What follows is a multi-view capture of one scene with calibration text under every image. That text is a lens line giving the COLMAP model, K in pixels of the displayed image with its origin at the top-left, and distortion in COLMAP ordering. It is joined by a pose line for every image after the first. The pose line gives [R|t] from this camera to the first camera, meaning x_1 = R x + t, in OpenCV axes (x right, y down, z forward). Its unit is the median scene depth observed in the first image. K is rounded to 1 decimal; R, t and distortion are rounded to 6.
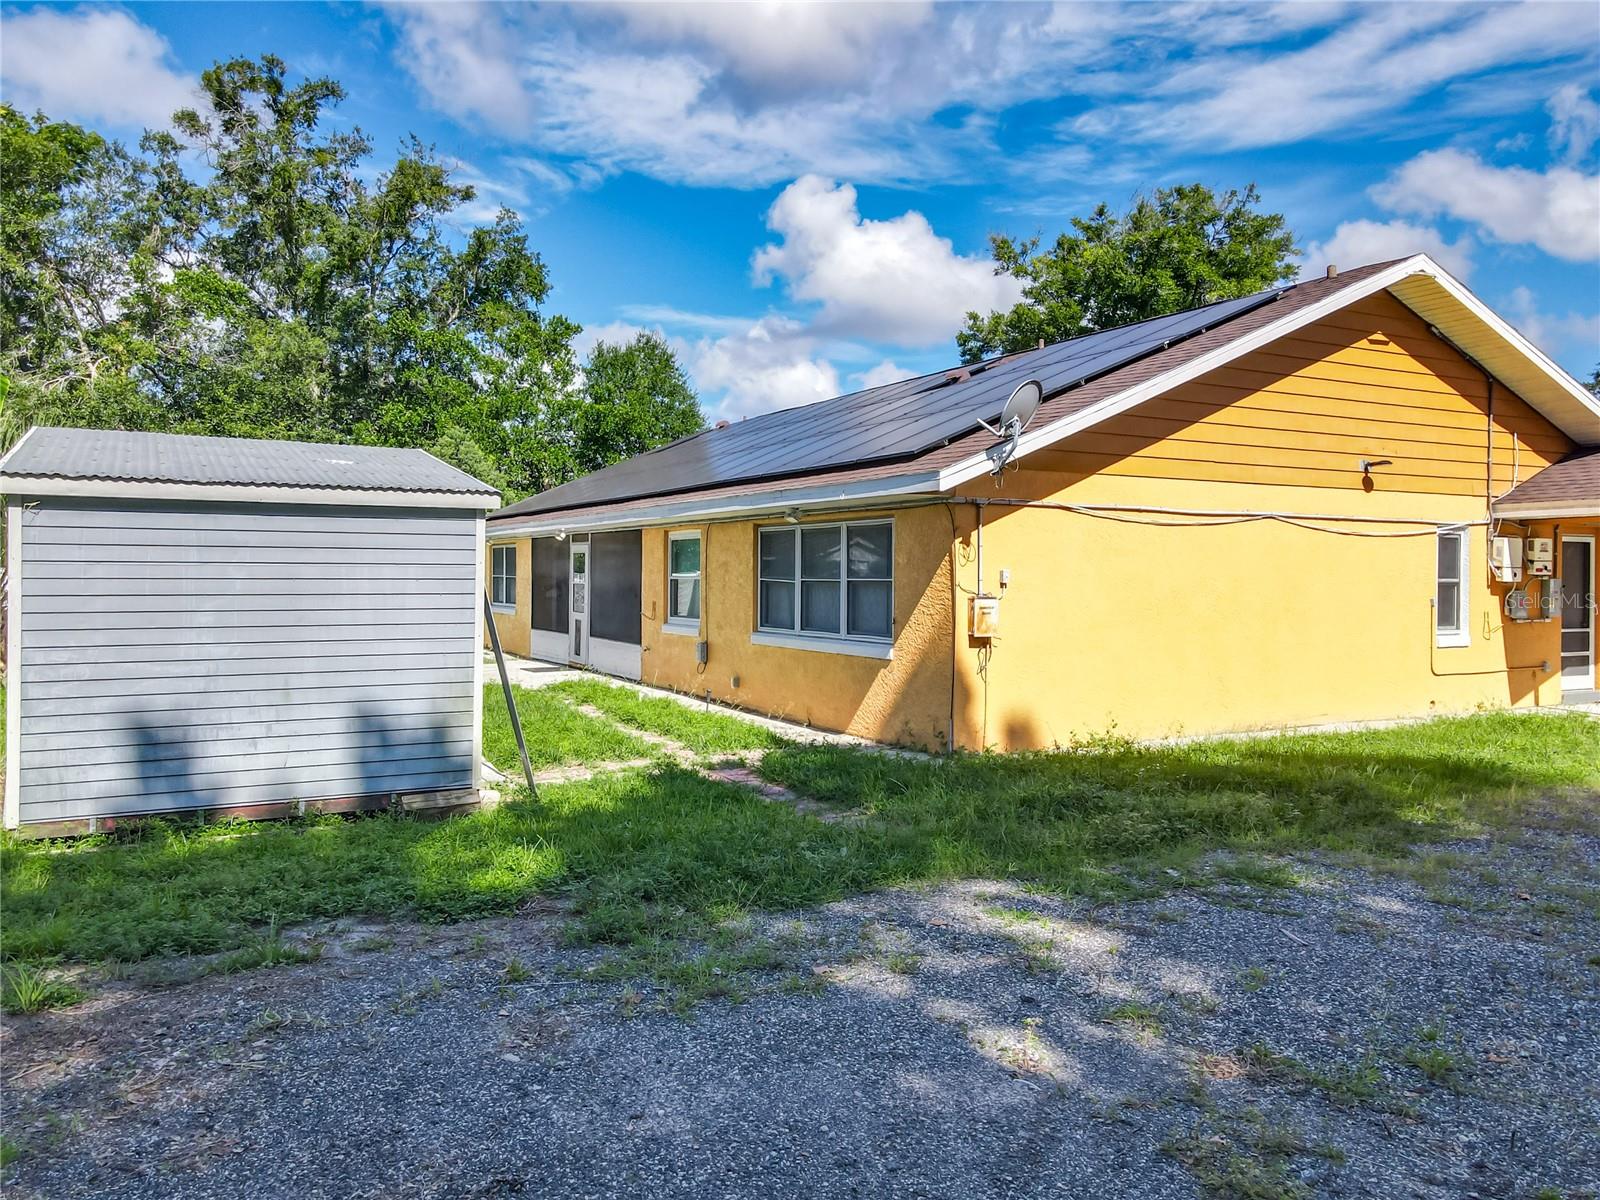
lens RADIAL K [[1179.1, 0, 791.6], [0, 1179.1, 638.2], [0, 0, 1]] dist [0.007337, 0.002274]
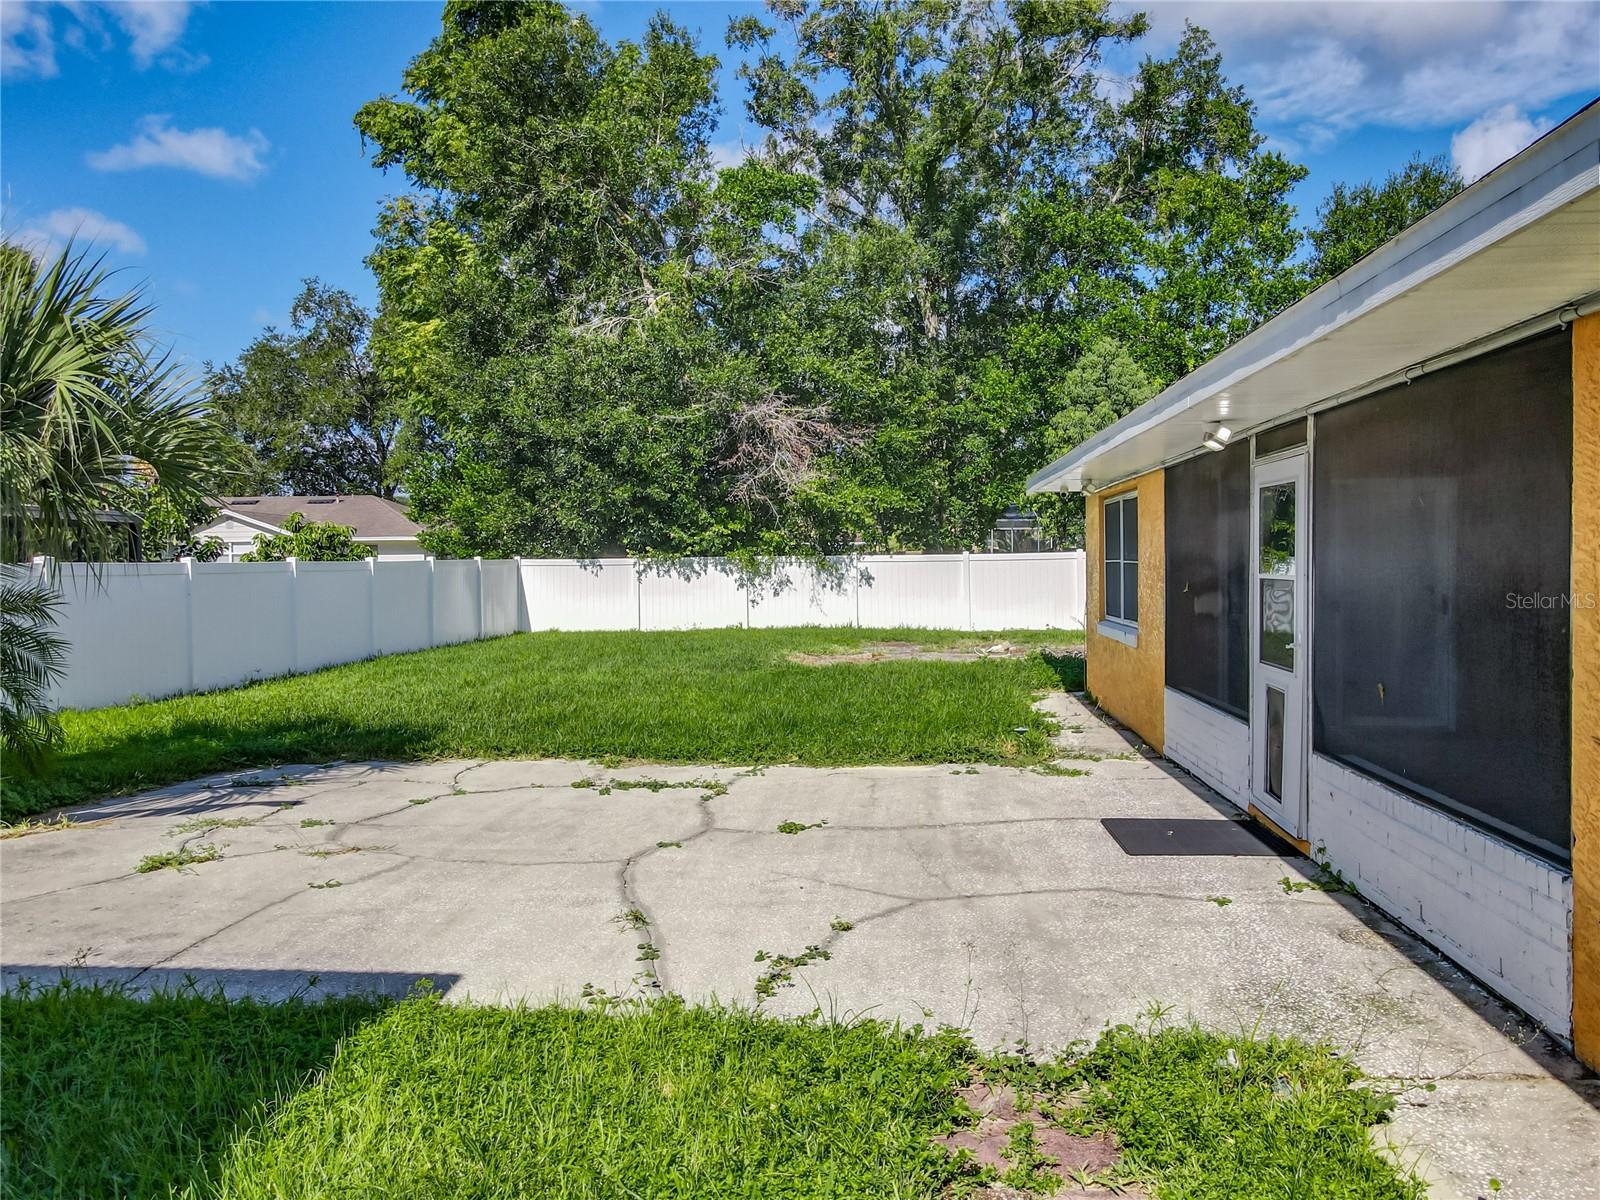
lens RADIAL K [[1195.9, 0, 810.4], [0, 1195.9, 546.6], [0, 0, 1]] dist [-0.005829, 0.079515]
pose [[0.839355, -0.015540, -0.543361, -0.091235], [-0.020417, 0.997985, -0.060081, -0.027619], [0.543200, 0.061523, 0.837346, 0.547288]]
